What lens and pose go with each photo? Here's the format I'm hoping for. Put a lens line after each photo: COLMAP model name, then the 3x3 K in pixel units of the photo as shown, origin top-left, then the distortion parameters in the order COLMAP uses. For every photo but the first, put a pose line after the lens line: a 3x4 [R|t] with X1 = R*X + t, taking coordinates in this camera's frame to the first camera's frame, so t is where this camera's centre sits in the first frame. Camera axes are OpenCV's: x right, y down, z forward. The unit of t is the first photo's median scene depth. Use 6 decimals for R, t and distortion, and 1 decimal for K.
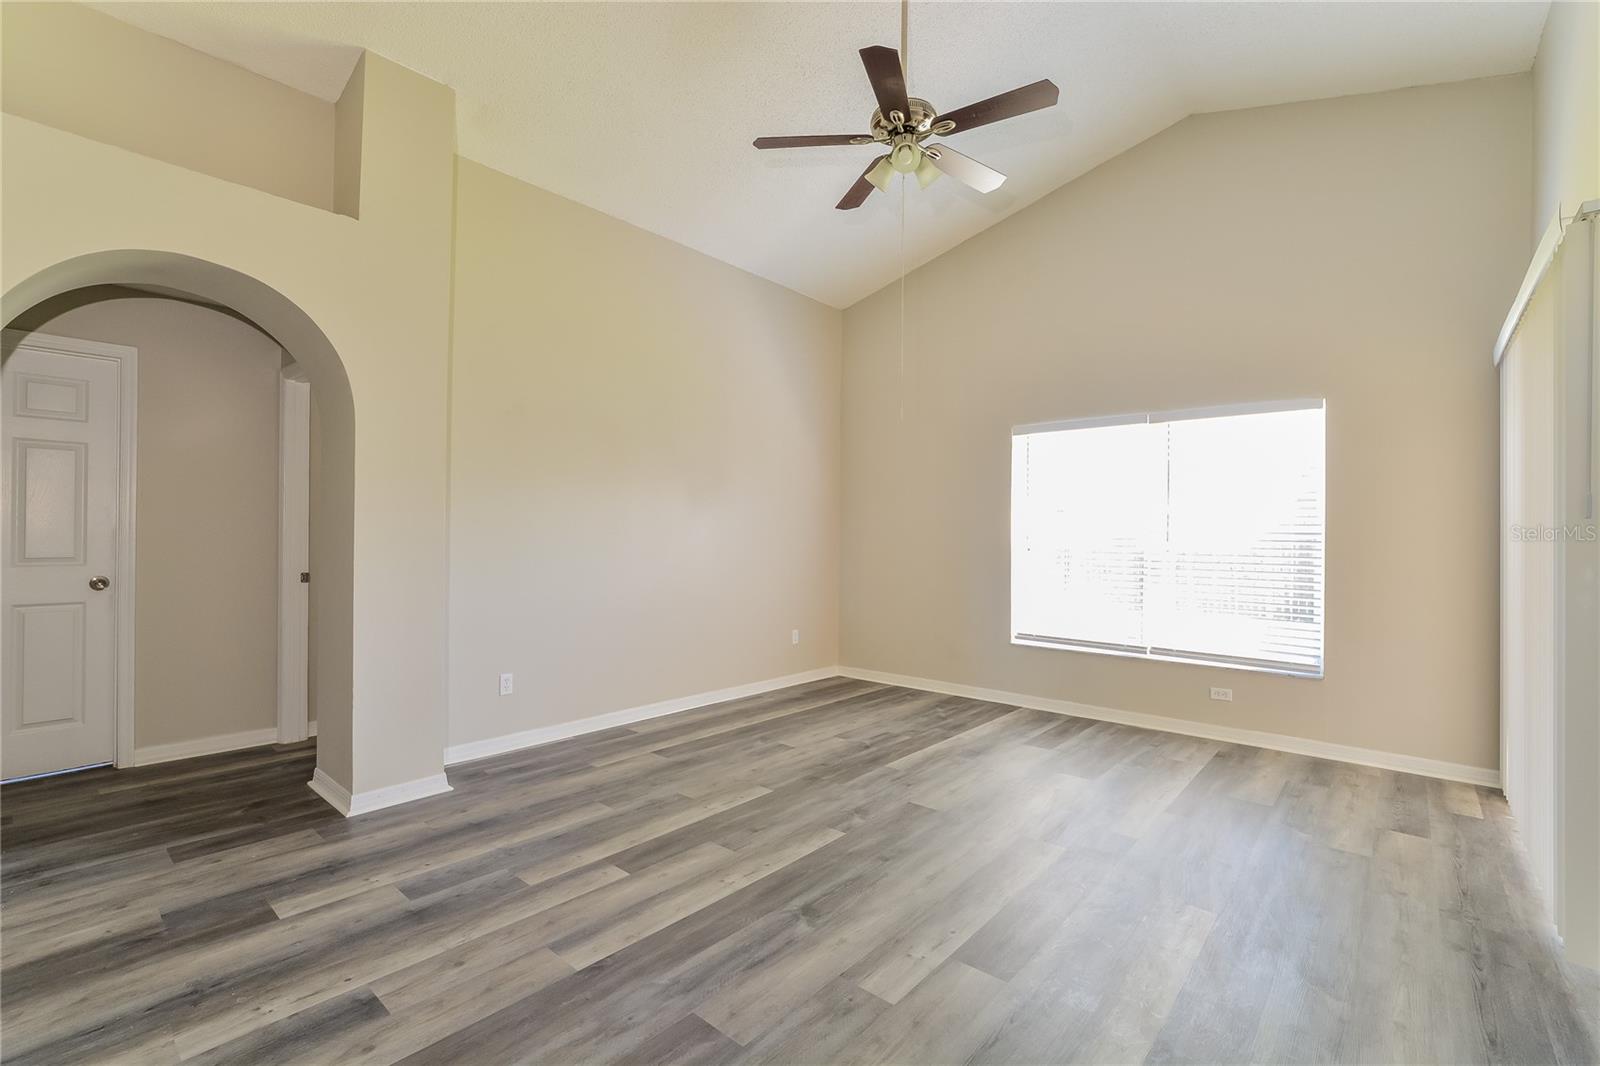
lens RADIAL K [[721.0, 0, 798.1], [0, 721.0, 535.5], [0, 0, 1]] dist [-0.018183, 0.001050]
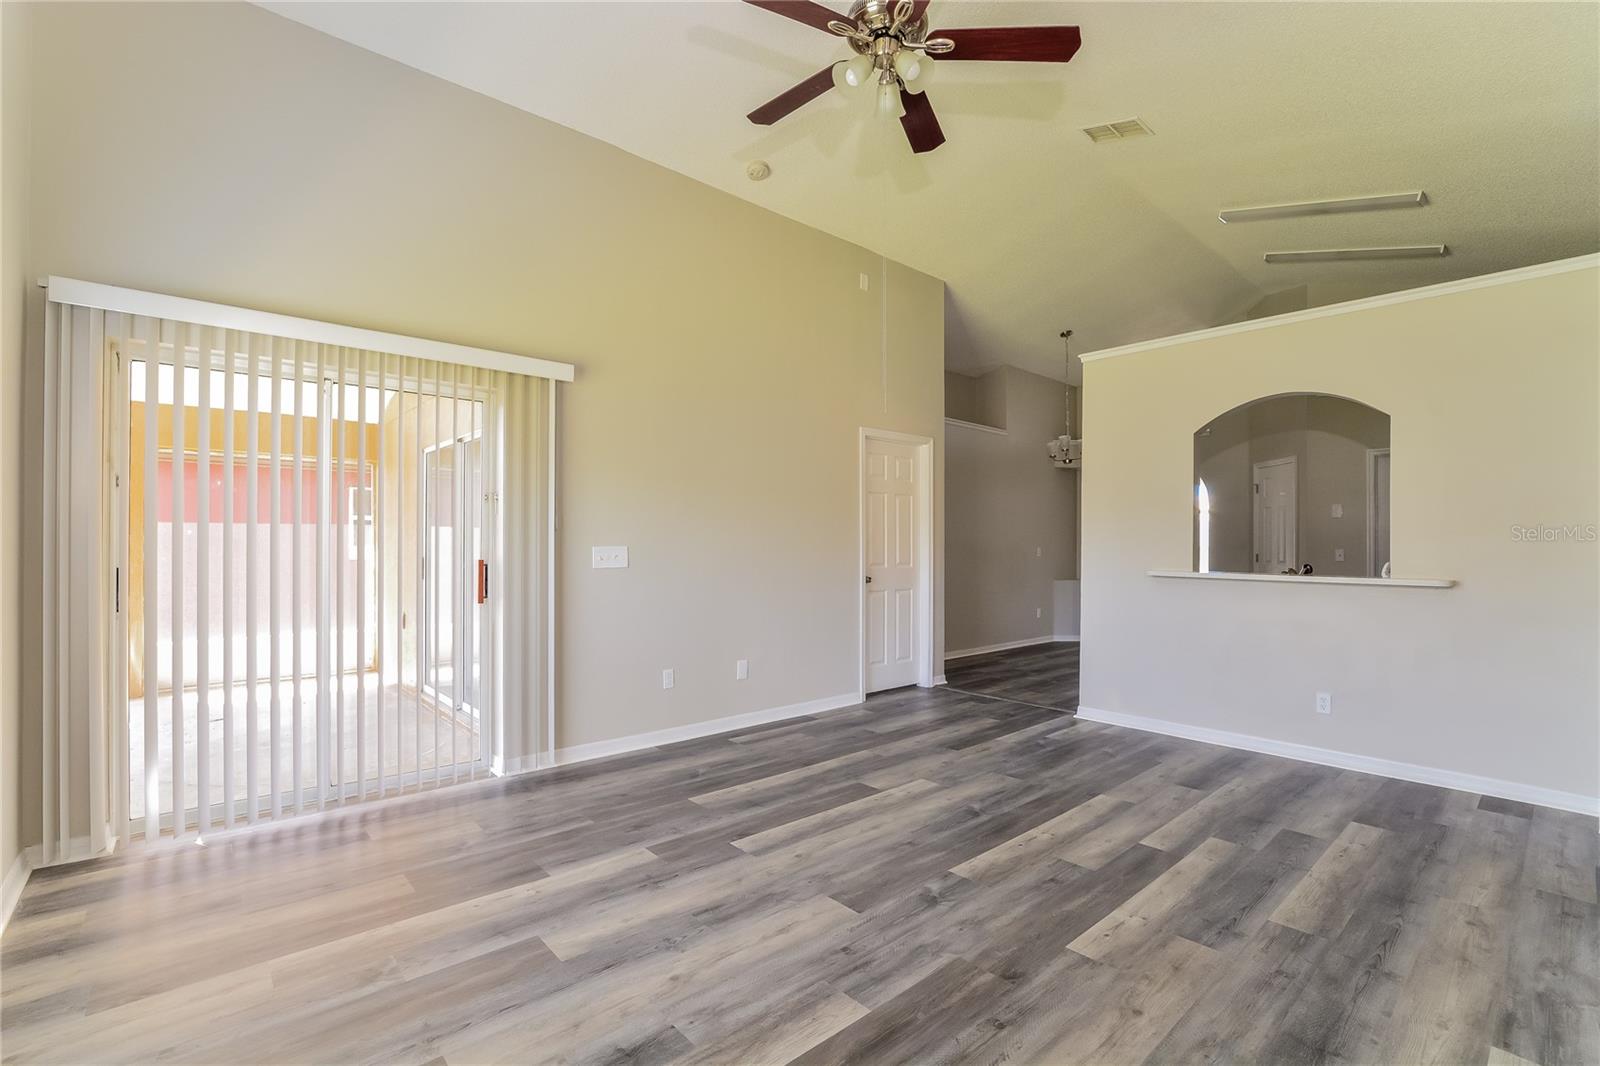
lens RADIAL K [[721.0, 0, 800.9], [0, 721.0, 541.1], [0, 0, 1]] dist [-0.018183, 0.001050]
pose [[-0.991980, -0.016832, 0.125267, 0.156275], [-0.017741, 0.999824, -0.006145, 0.007043], [-0.125141, -0.008318, -0.992104, 2.080968]]
